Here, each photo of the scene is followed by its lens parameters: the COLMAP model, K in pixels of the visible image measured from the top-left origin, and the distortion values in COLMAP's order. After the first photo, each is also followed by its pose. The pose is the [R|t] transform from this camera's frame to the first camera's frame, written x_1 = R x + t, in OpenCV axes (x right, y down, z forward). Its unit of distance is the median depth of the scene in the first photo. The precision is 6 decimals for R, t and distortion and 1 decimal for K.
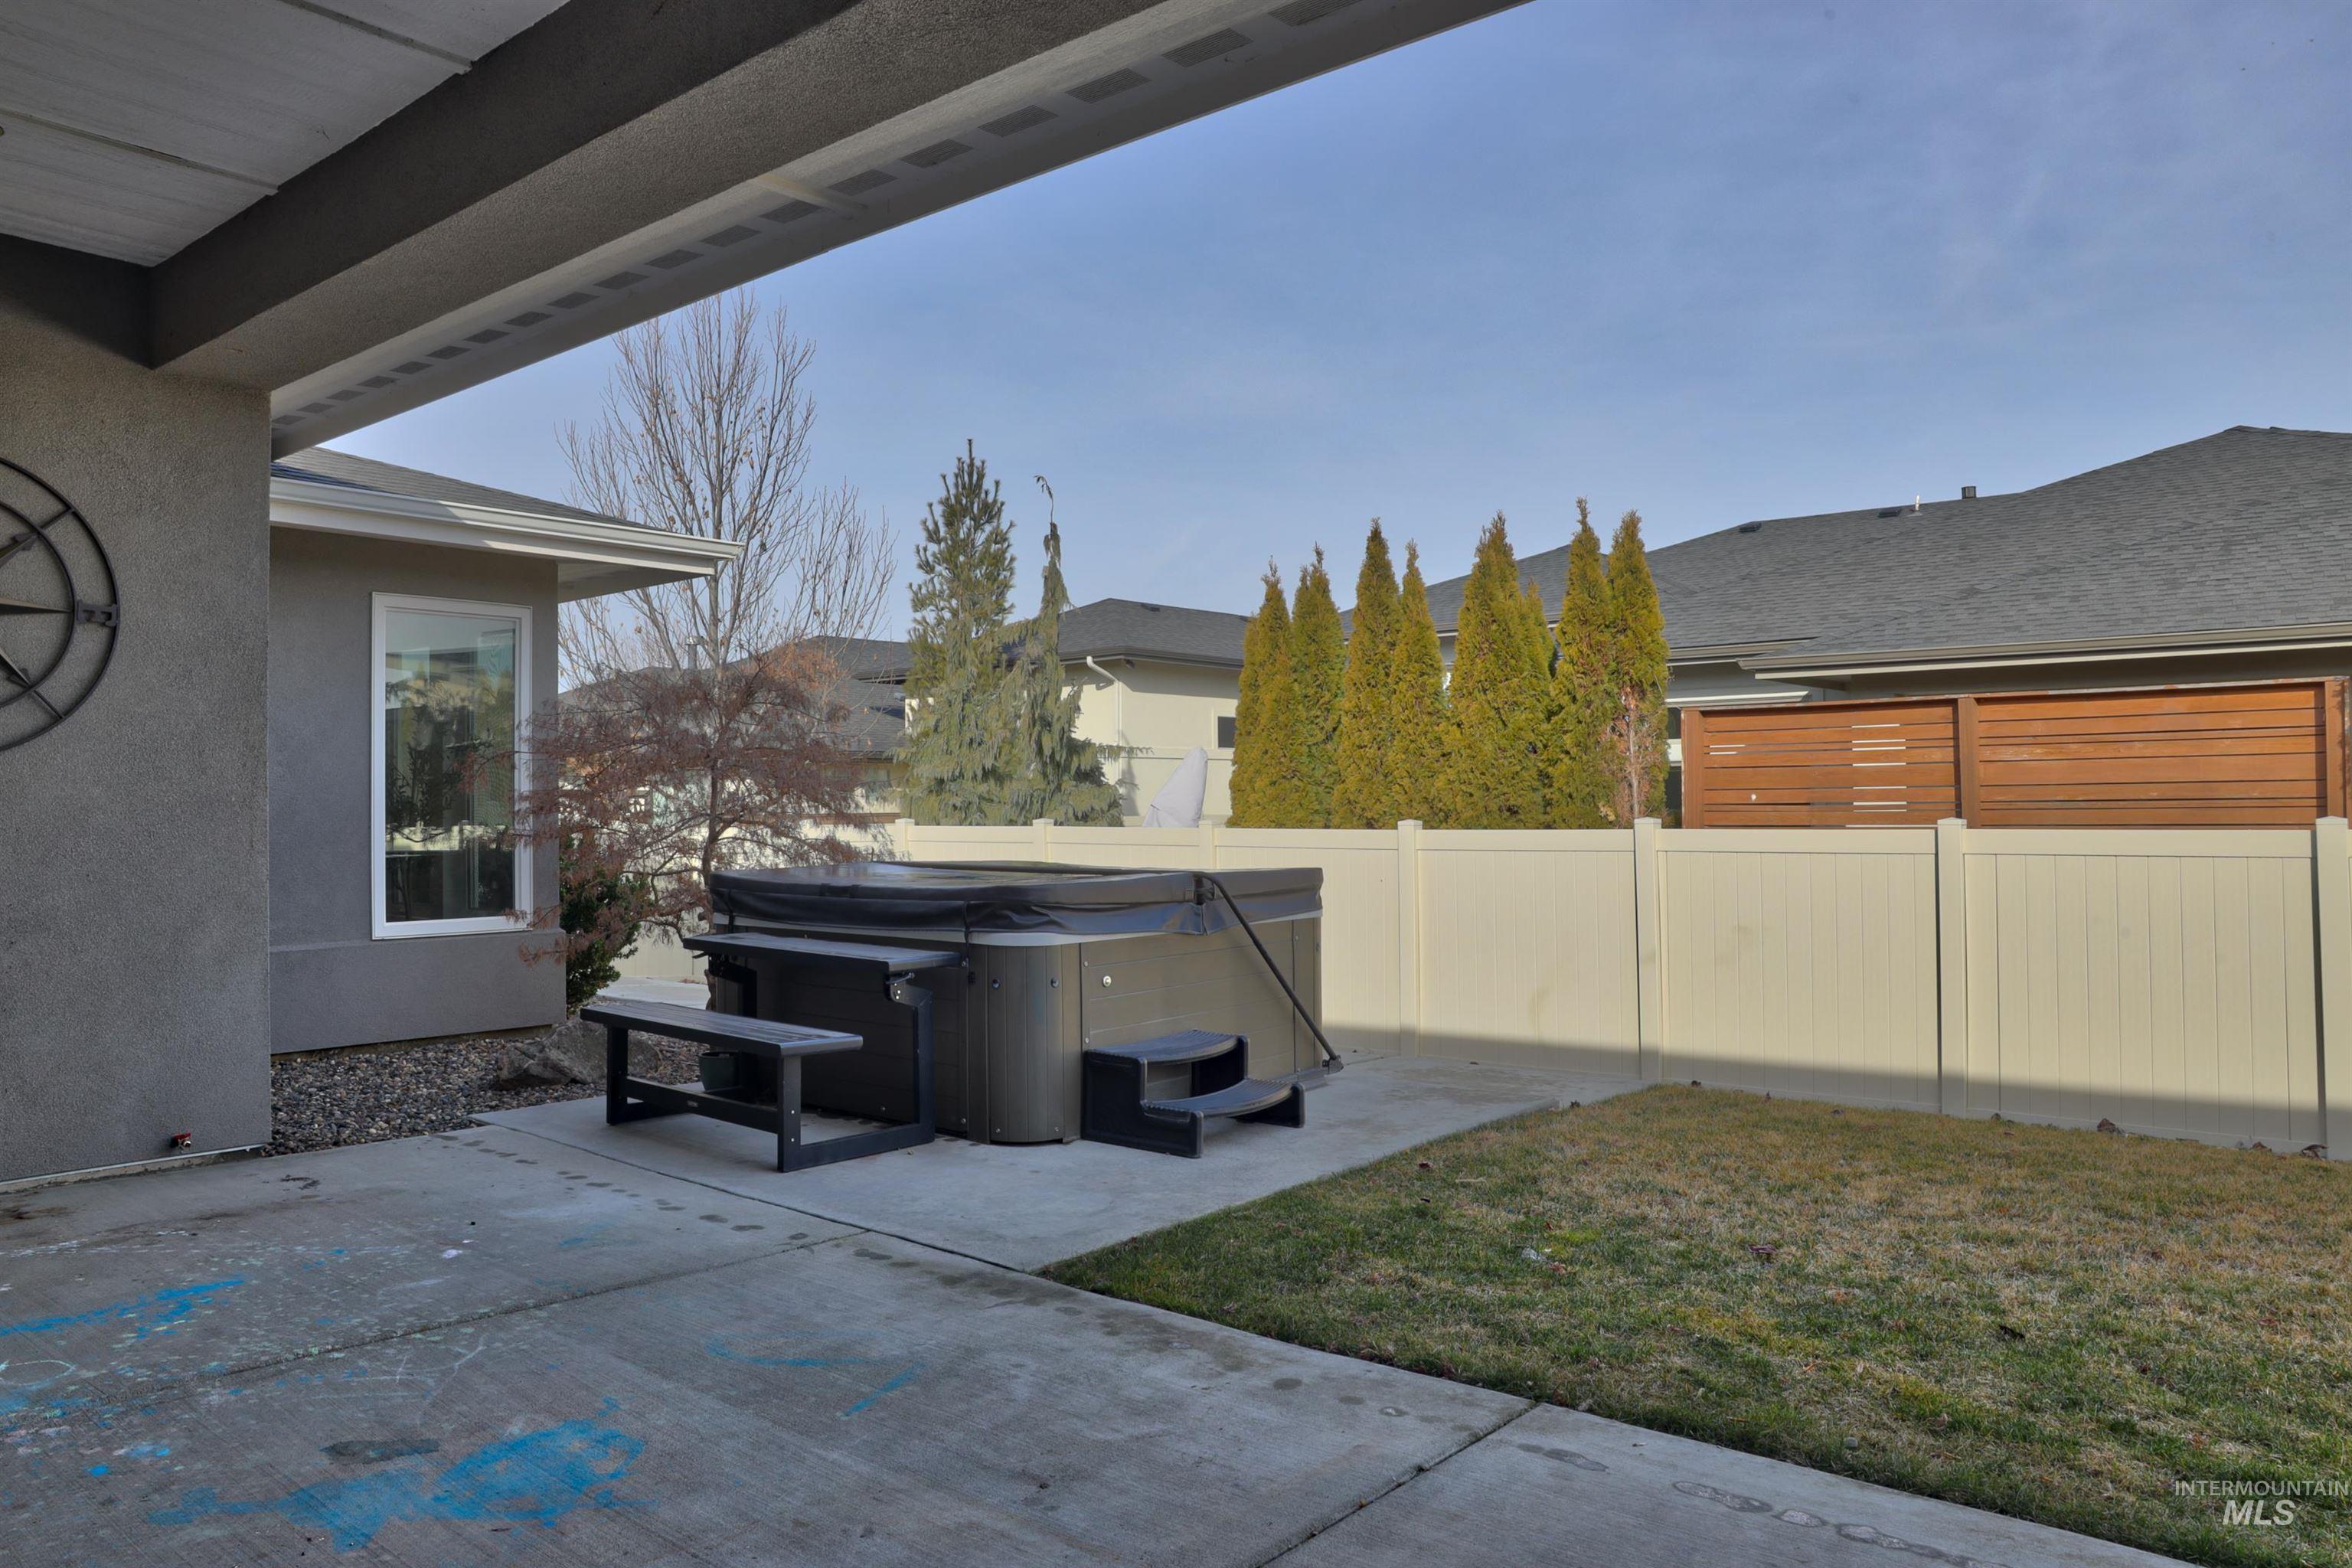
lens RADIAL K [[1619.3, 0, 1188.3], [0, 1619.3, 774.6], [0, 0, 1]] dist [-0.104121, 0.078072]
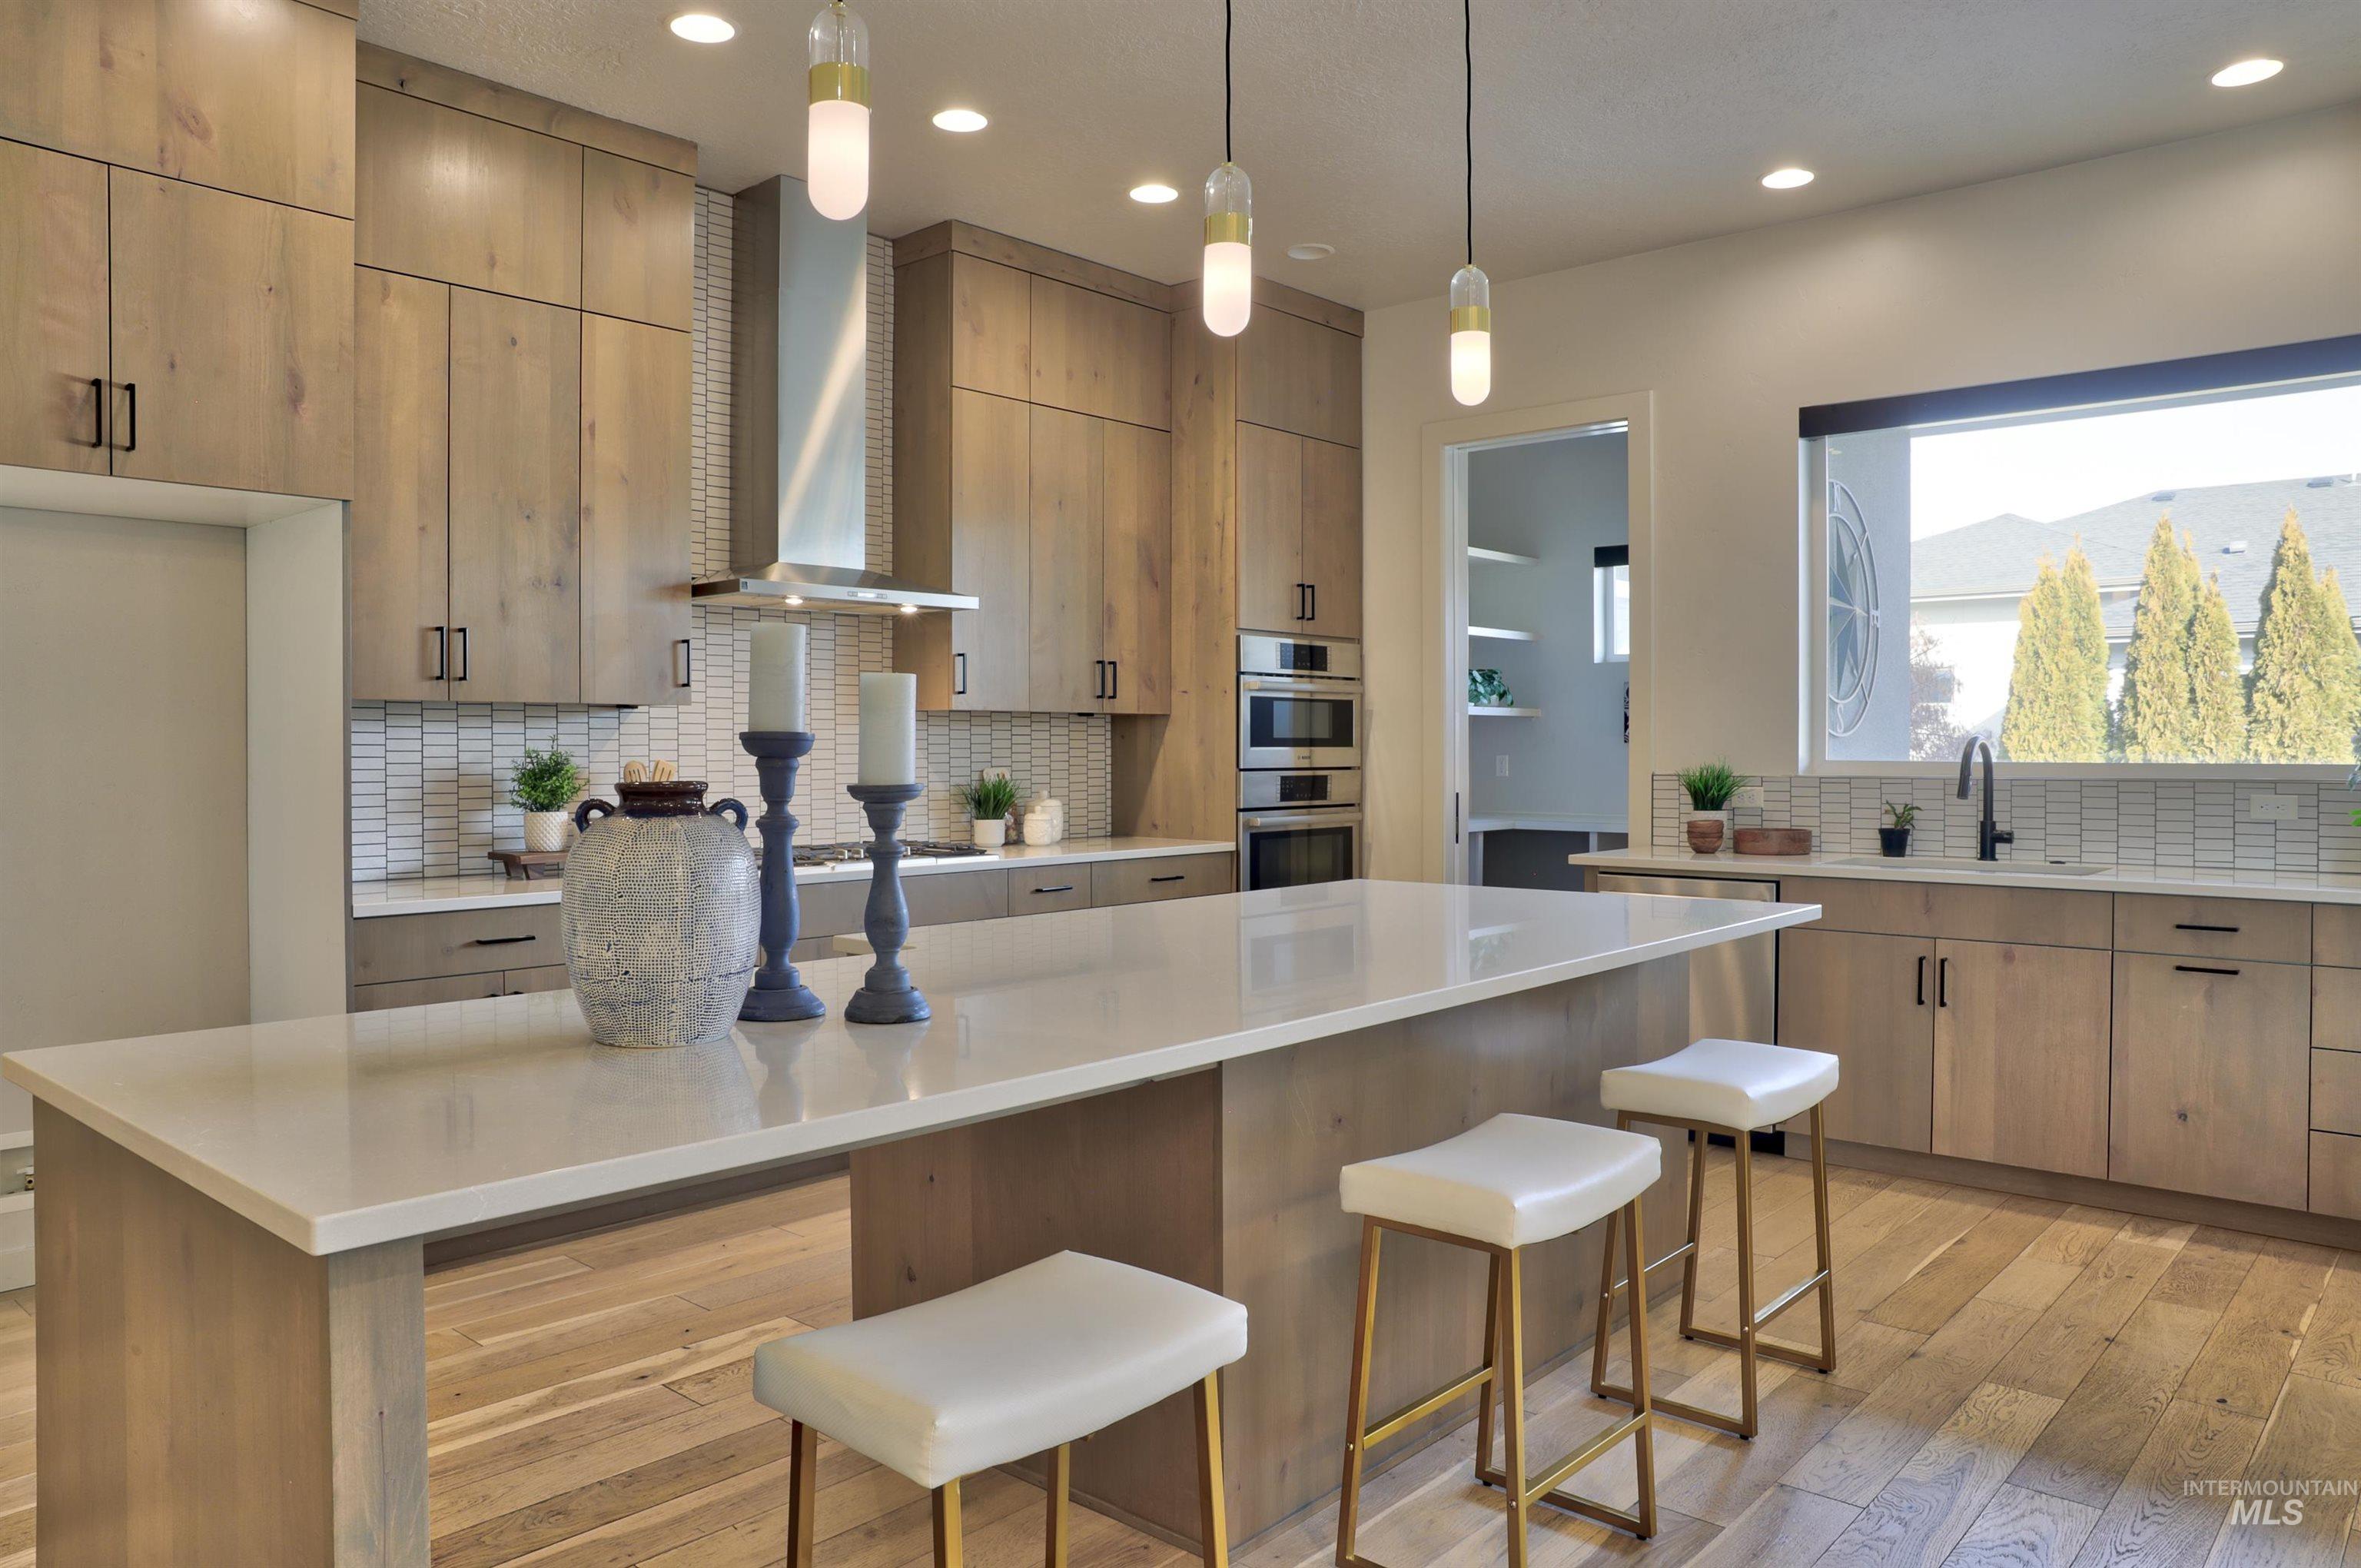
lens RADIAL K [[1625.6, 0, 1192.8], [0, 1625.6, 774.5], [0, 0, 1]] dist [-0.104121, 0.078072]
pose [[0.998898, 0.009482, -0.045964, -0.561189], [-0.007832, 0.999323, 0.035949, -0.009489], [0.046273, -0.035550, 0.998296, -0.145020]]
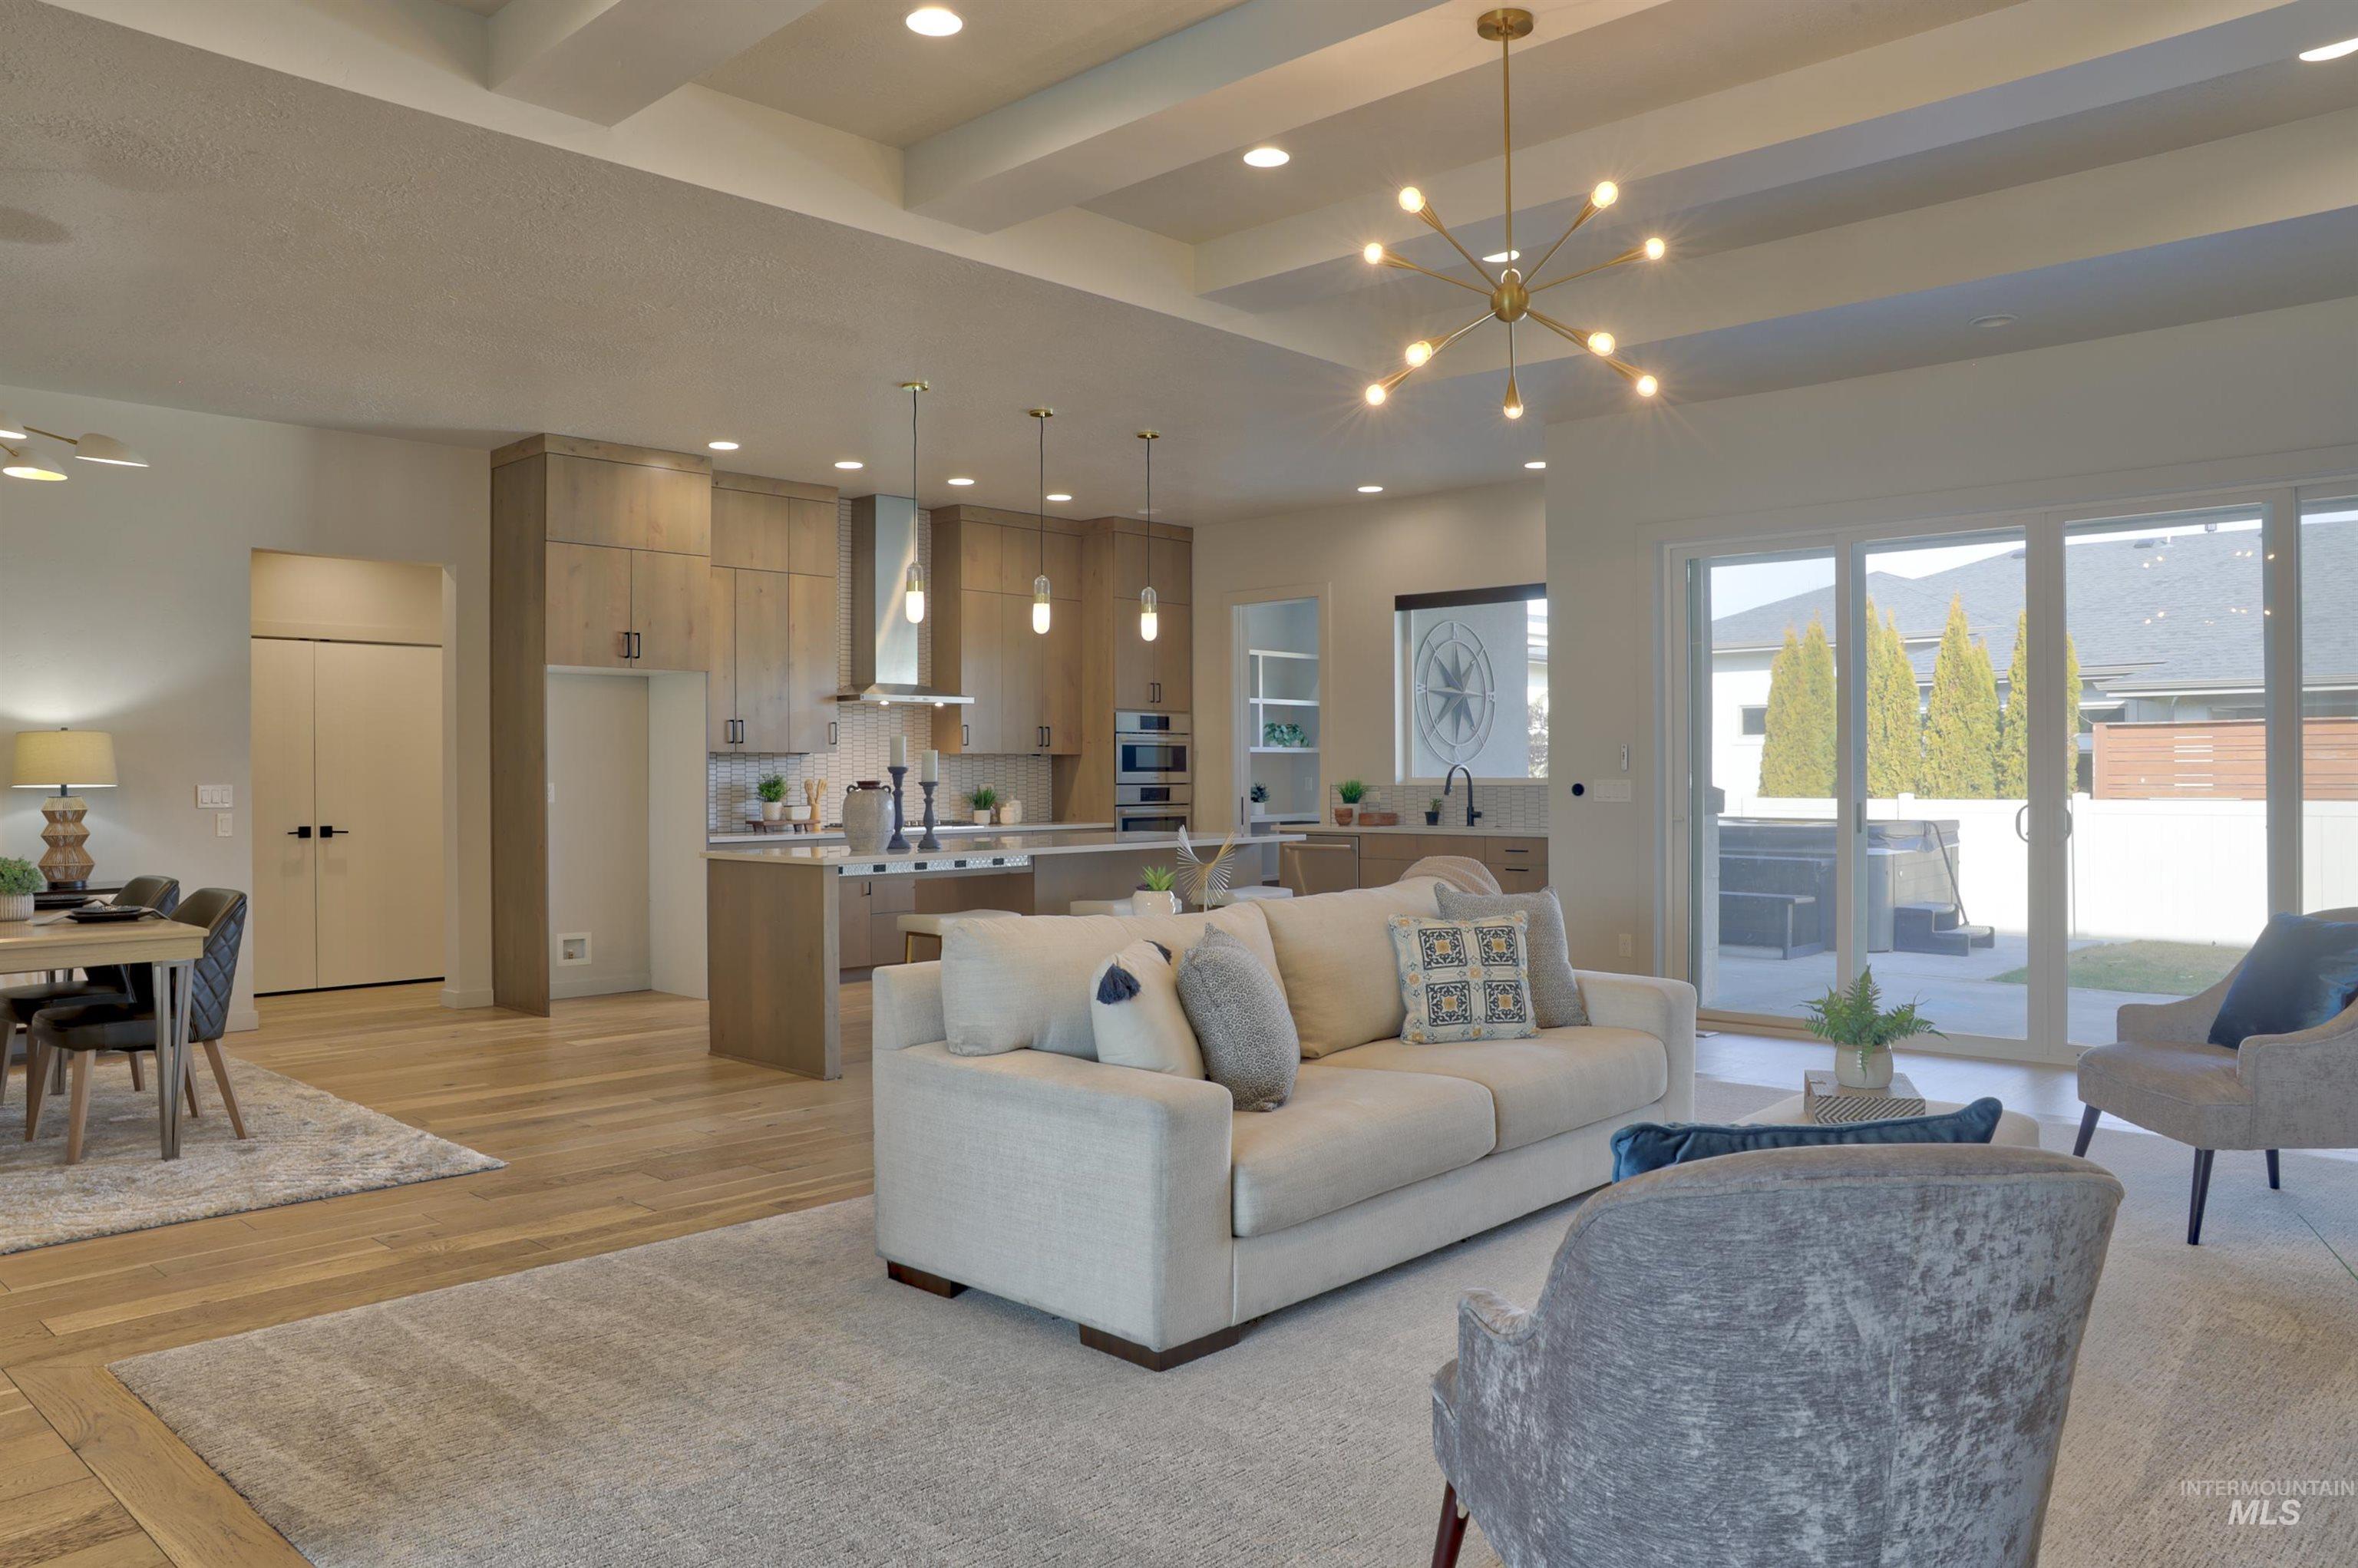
lens RADIAL K [[1623.3, 0, 1191.3], [0, 1623.3, 774.5], [0, 0, 1]] dist [-0.104121, 0.078072]
pose [[0.997518, 0.004628, -0.070255, -0.455732], [-0.003318, 0.999819, 0.018755, -0.016687], [0.070329, -0.018475, 0.997353, -0.596312]]
